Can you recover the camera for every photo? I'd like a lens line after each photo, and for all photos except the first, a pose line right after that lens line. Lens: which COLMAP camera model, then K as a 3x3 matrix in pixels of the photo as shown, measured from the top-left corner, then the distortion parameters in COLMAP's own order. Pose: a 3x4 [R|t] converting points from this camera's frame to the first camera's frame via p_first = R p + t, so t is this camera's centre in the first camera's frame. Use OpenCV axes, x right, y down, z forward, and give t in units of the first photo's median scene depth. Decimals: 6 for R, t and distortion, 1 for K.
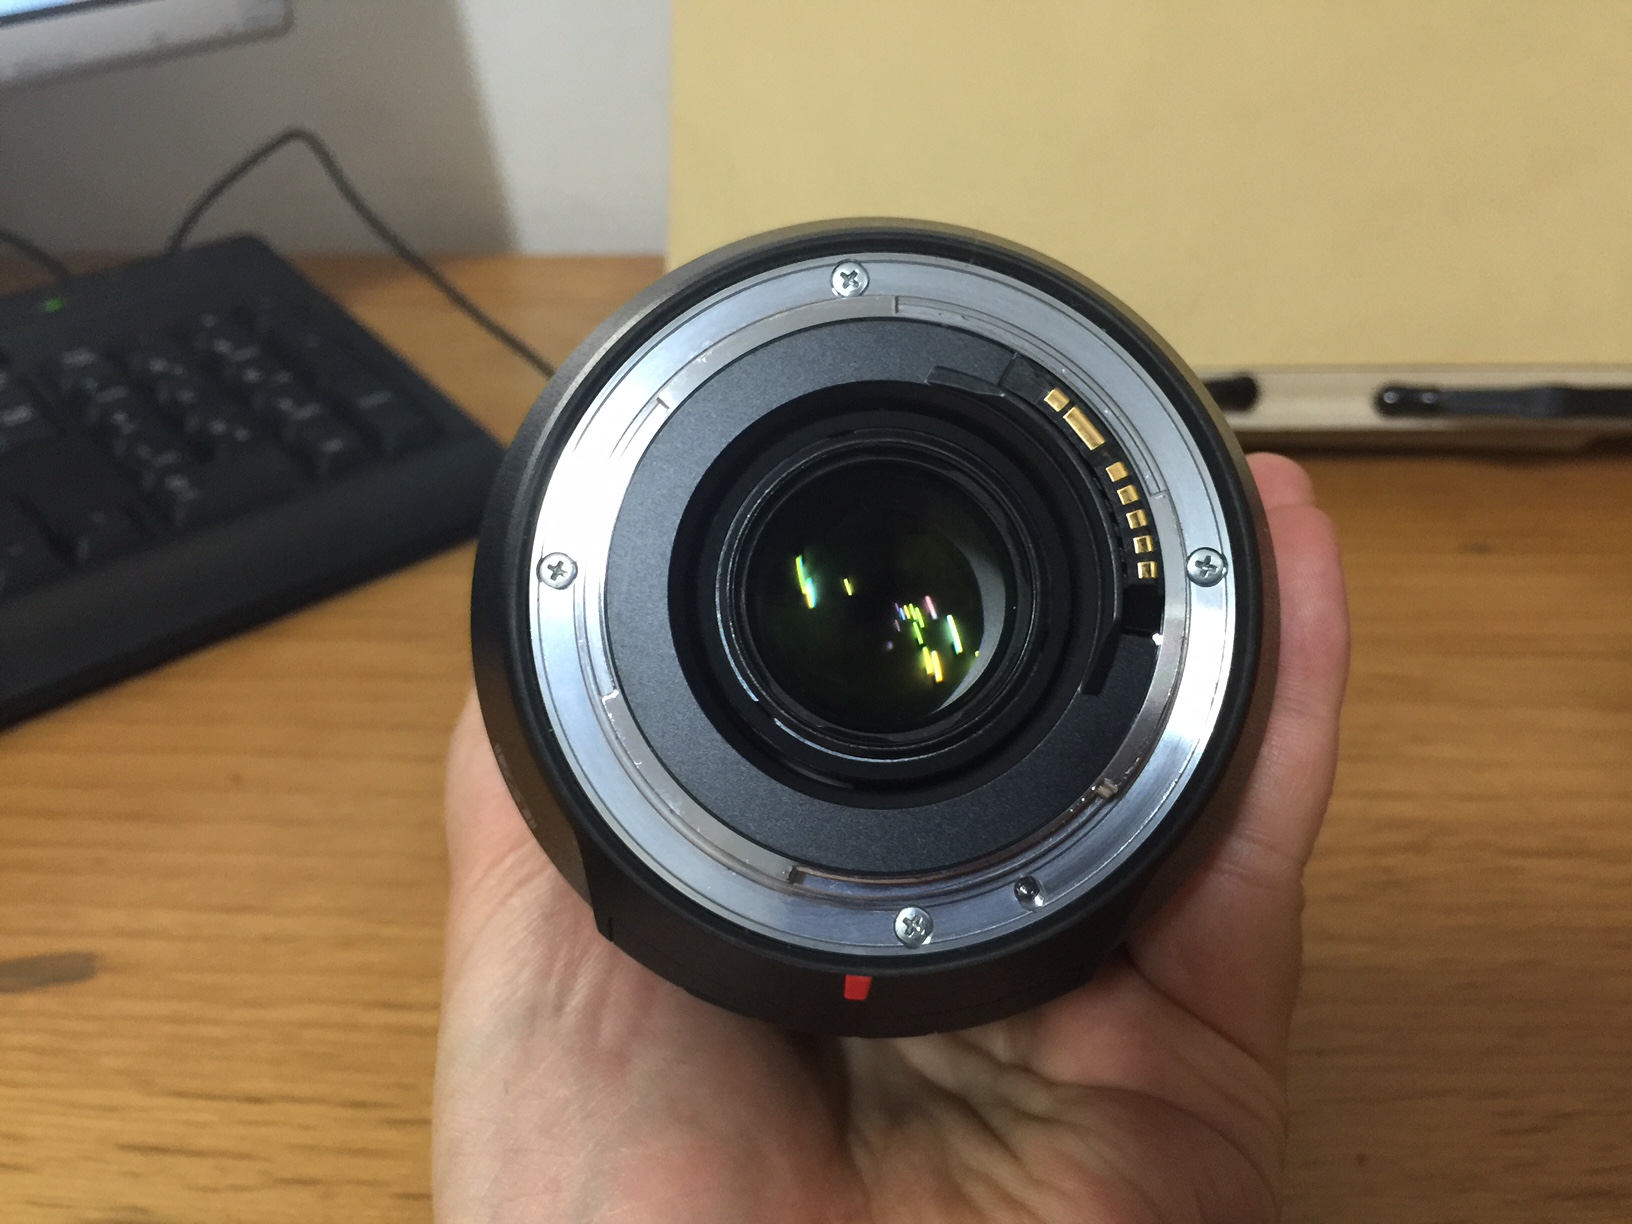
lens RADIAL K [[1491.1, 0, 792.2], [0, 1491.1, 573.0], [0, 0, 1]] dist [0.059779, -0.141606]
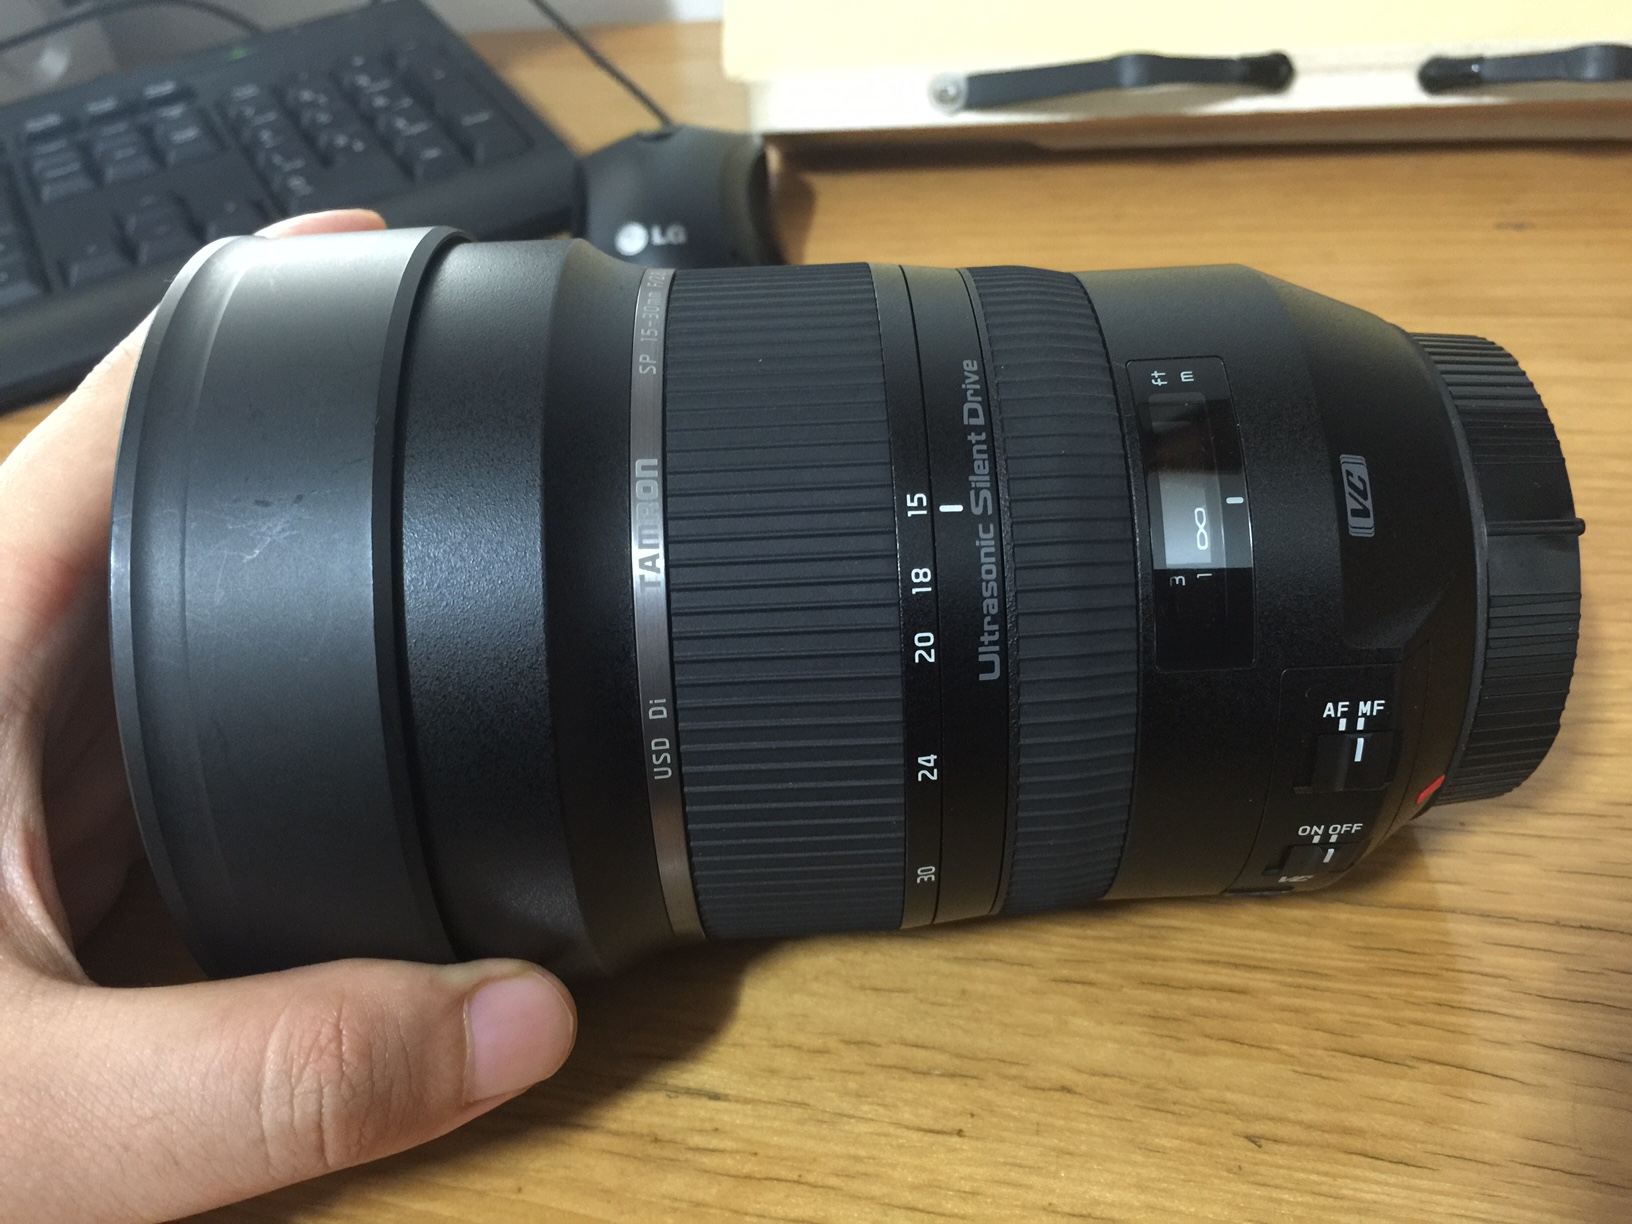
lens RADIAL K [[1491.1, 0, 810.9], [0, 1491.1, 620.7], [0, 0, 1]] dist [0.059779, -0.141606]
pose [[0.969787, 0.049368, -0.238906, 0.299363], [-0.030669, 0.996212, 0.081366, 0.191825], [0.242018, -0.071581, 0.967628, -0.049355]]
